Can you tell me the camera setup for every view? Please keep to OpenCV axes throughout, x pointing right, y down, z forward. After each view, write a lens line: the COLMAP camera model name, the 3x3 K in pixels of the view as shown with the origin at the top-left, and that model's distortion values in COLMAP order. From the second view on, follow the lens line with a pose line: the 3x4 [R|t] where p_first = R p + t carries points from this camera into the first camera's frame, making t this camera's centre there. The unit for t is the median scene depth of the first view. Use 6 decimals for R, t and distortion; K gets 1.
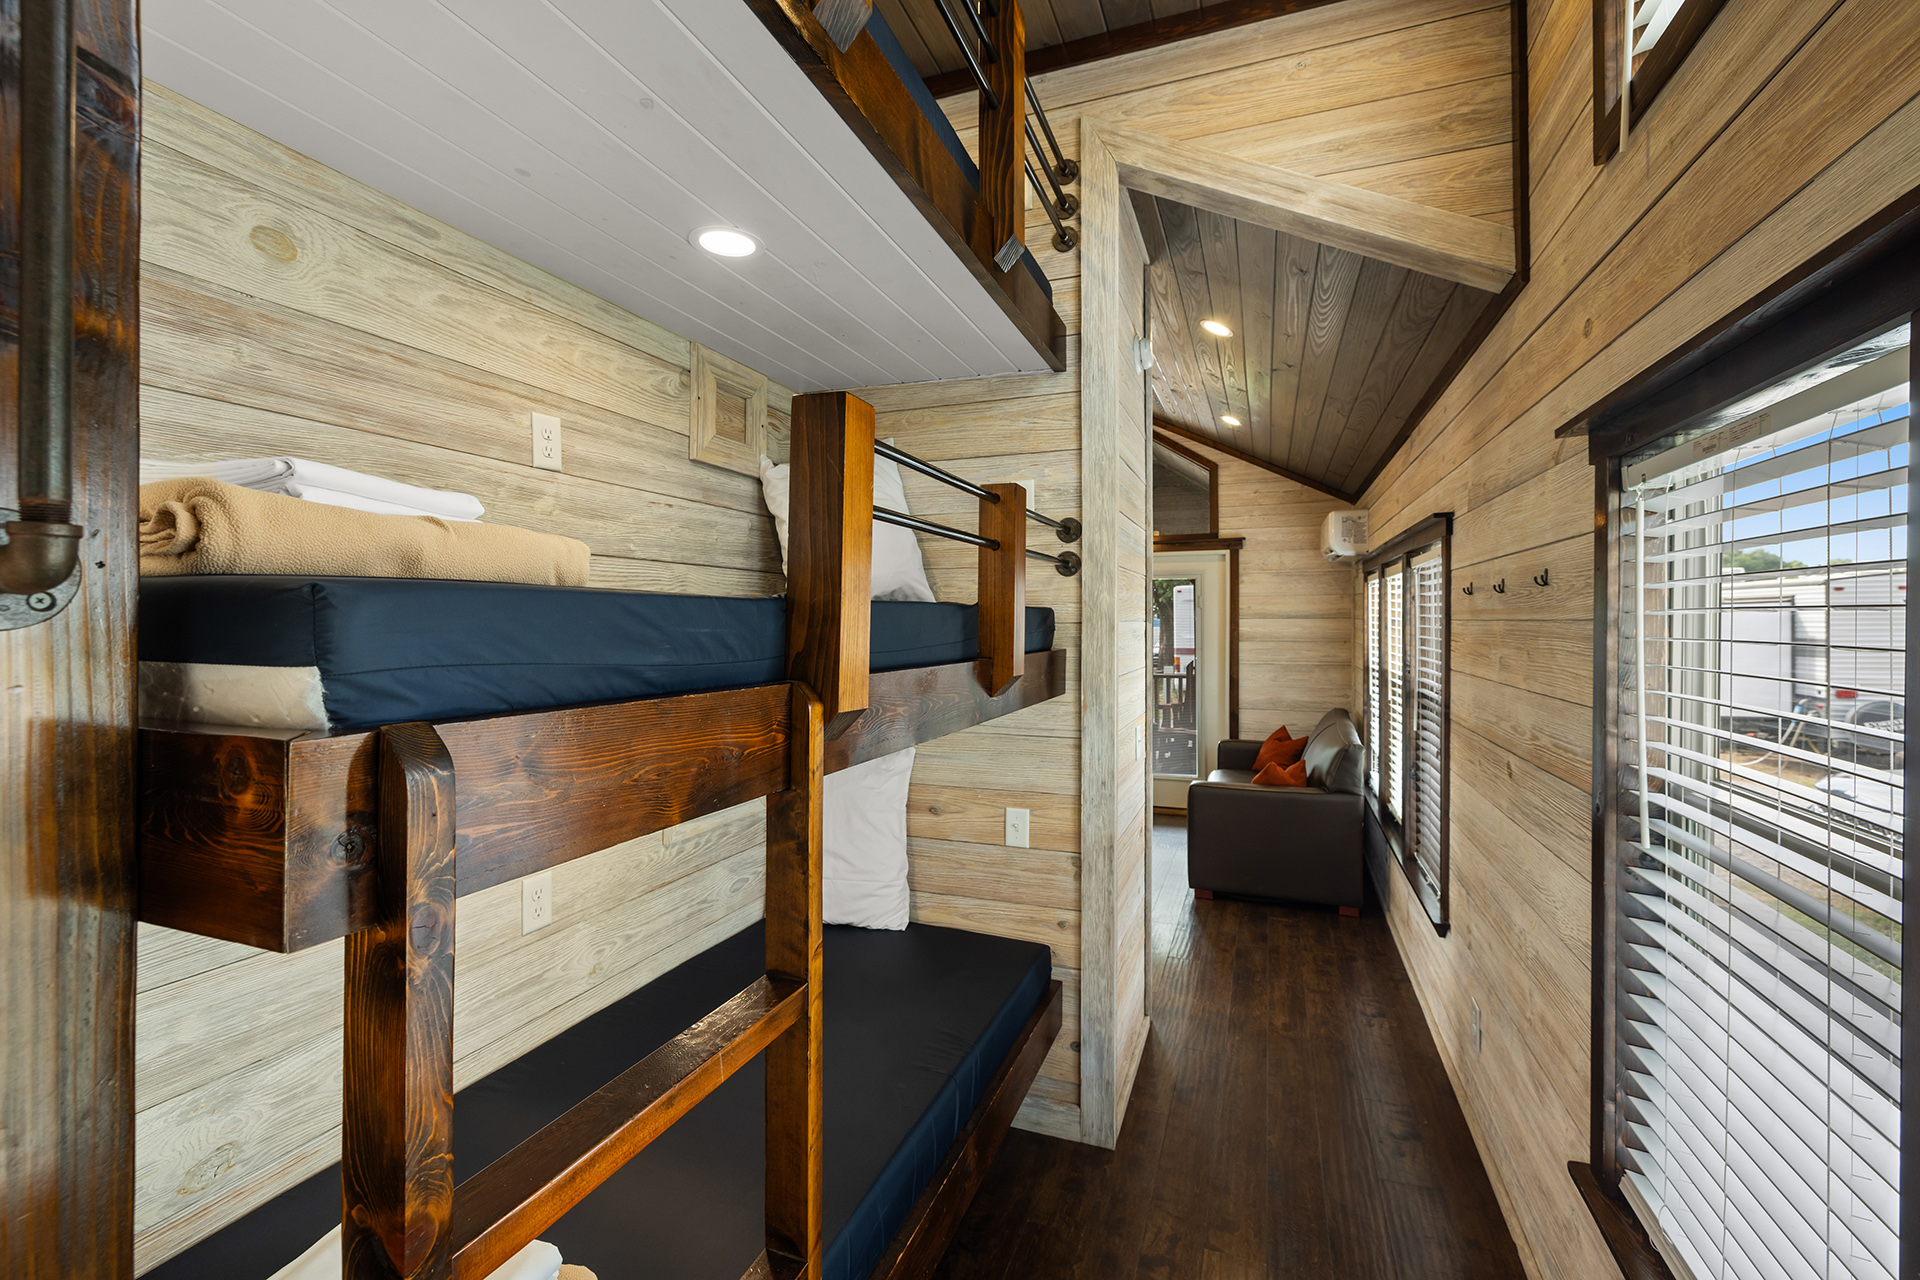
lens RADIAL K [[820.8, 0, 956.1], [0, 820.8, 620.3], [0, 0, 1]] dist [0.001003, 0.000043]
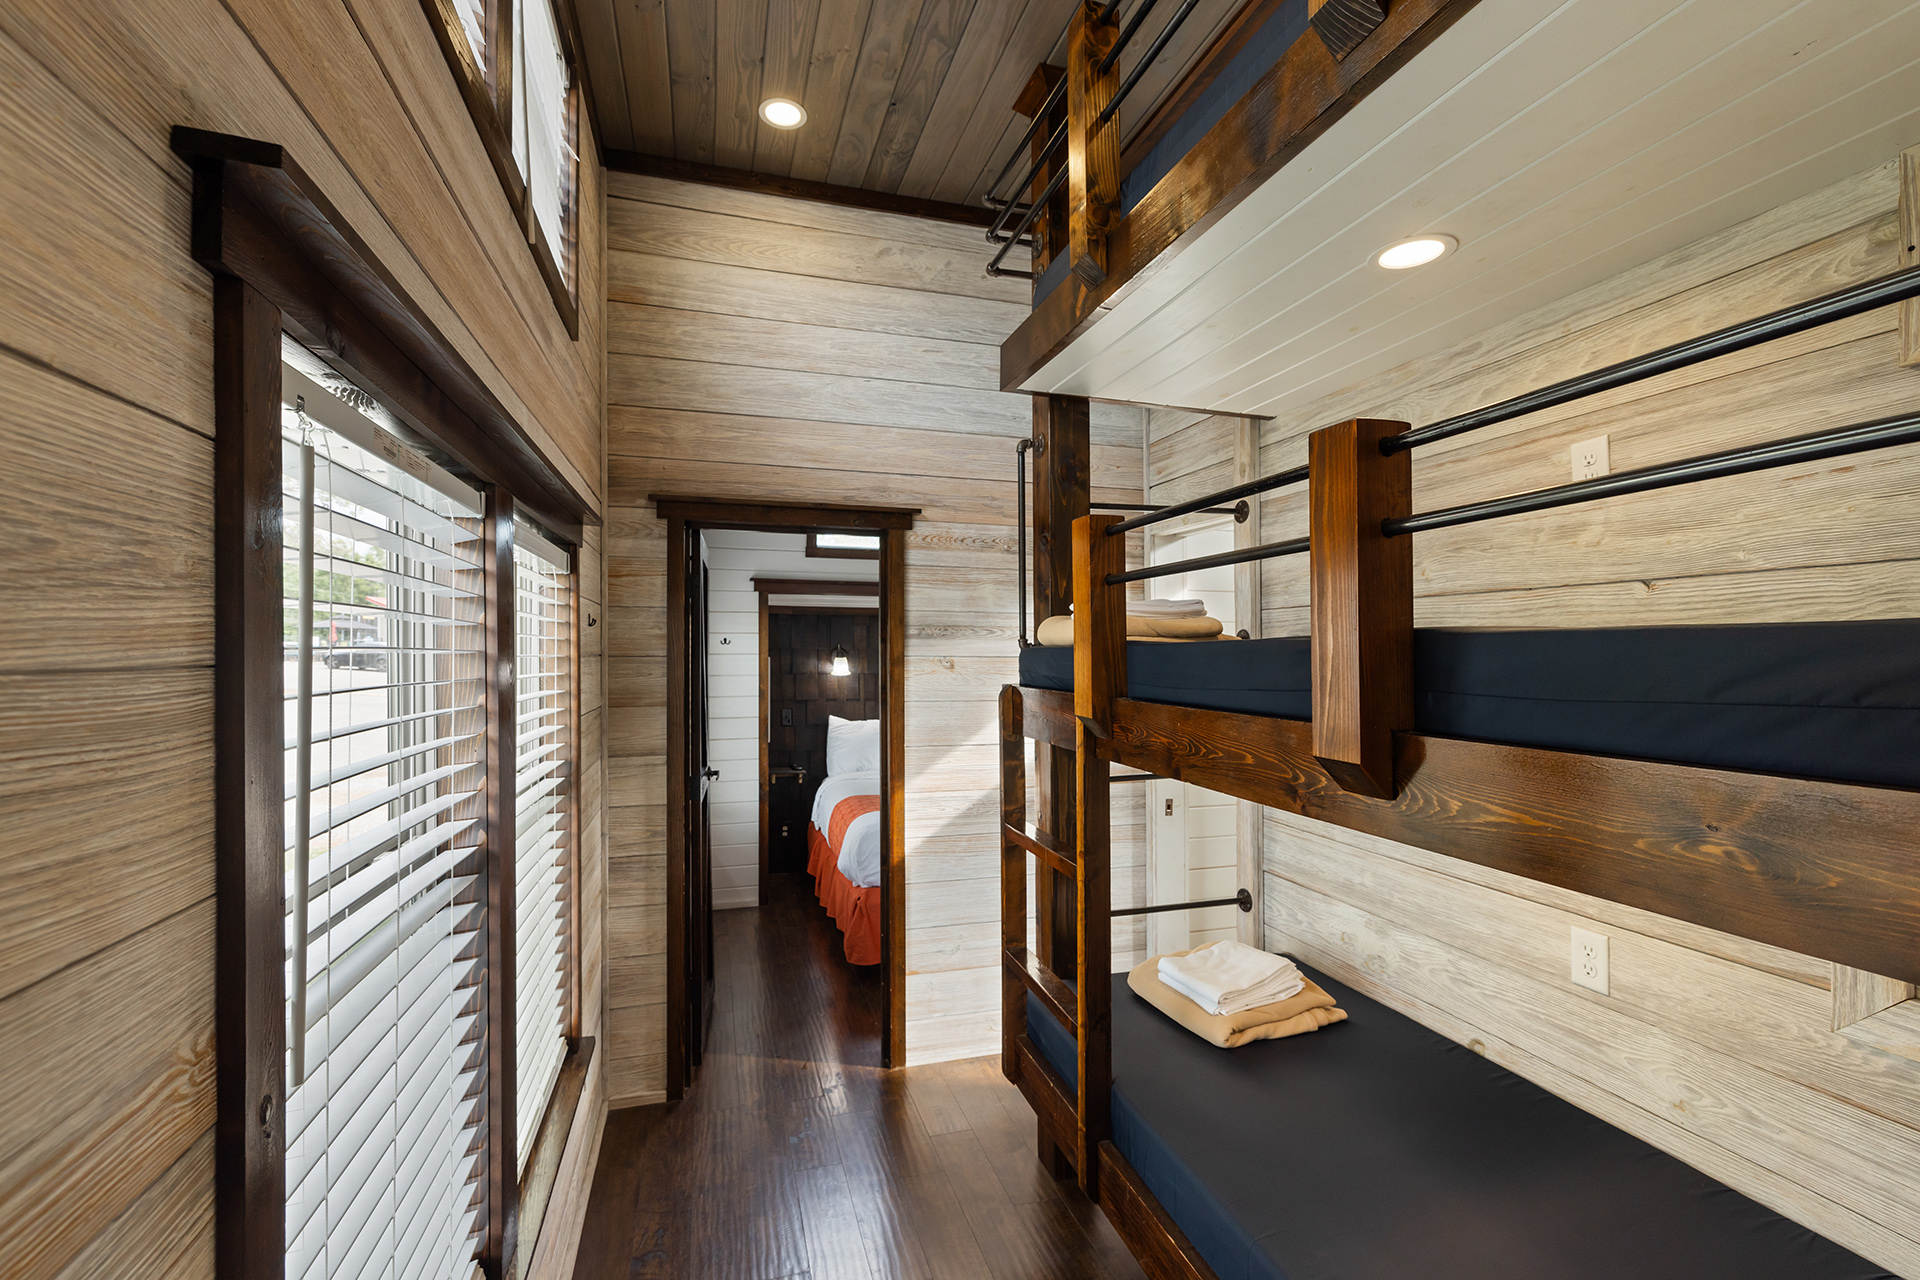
lens RADIAL K [[820.8, 0, 957.3], [0, 820.8, 649.5], [0, 0, 1]] dist [0.001003, 0.000043]
pose [[-0.794775, -0.001761, -0.606902, 0.593724], [0.002000, 0.999983, -0.005521, -0.007585], [0.606901, -0.005601, -0.794758, 1.219726]]
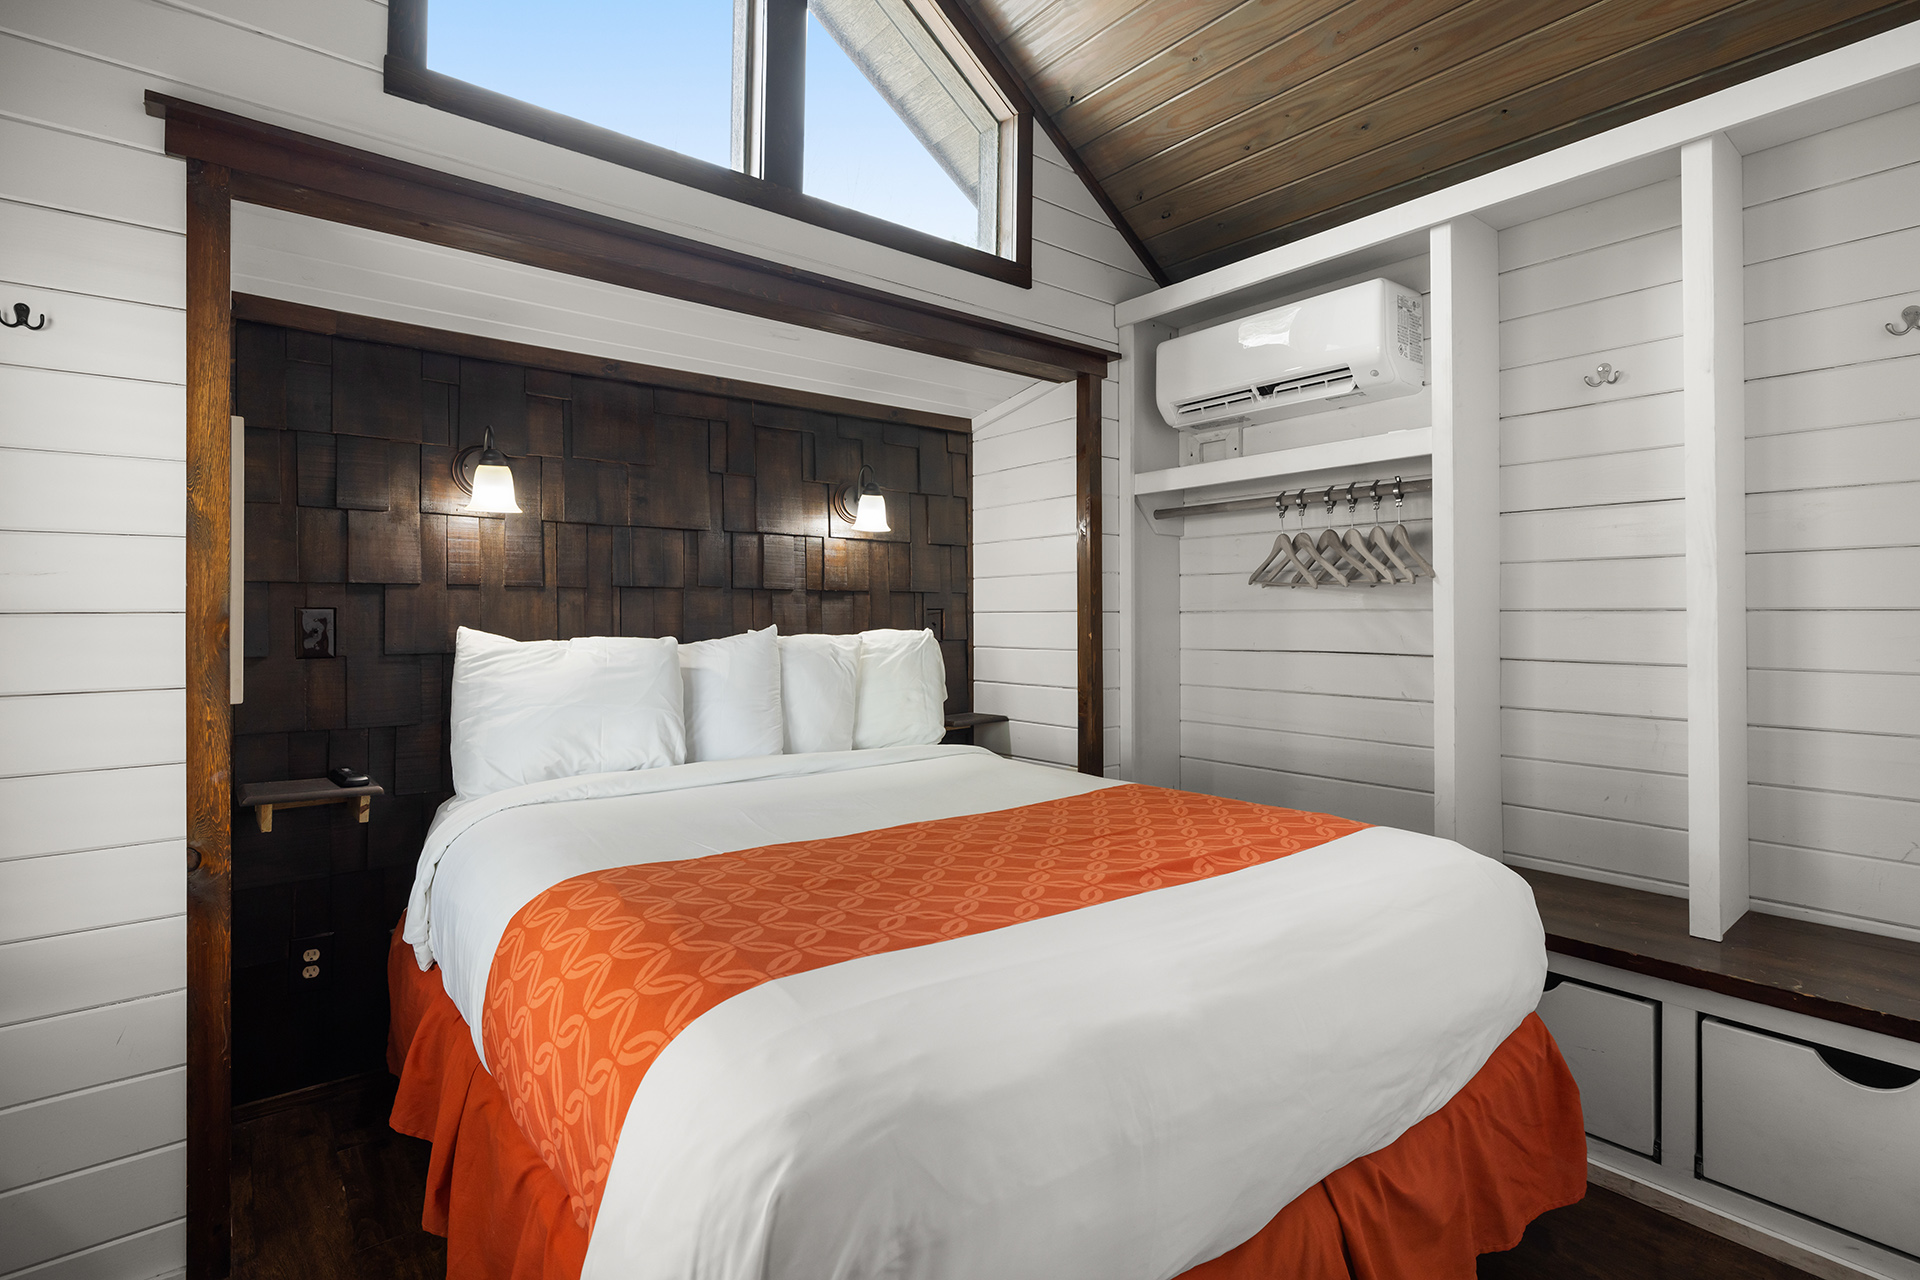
lens RADIAL K [[918.4, 0, 966.8], [0, 918.4, 612.8], [0, 0, 1]] dist [-0.021761, -0.000078]
pose [[-0.511487, 0.007740, -0.859256, 0.425016], [0.004119, 0.999970, 0.006556, 0.037220], [0.859281, -0.000186, -0.511504, 0.892064]]
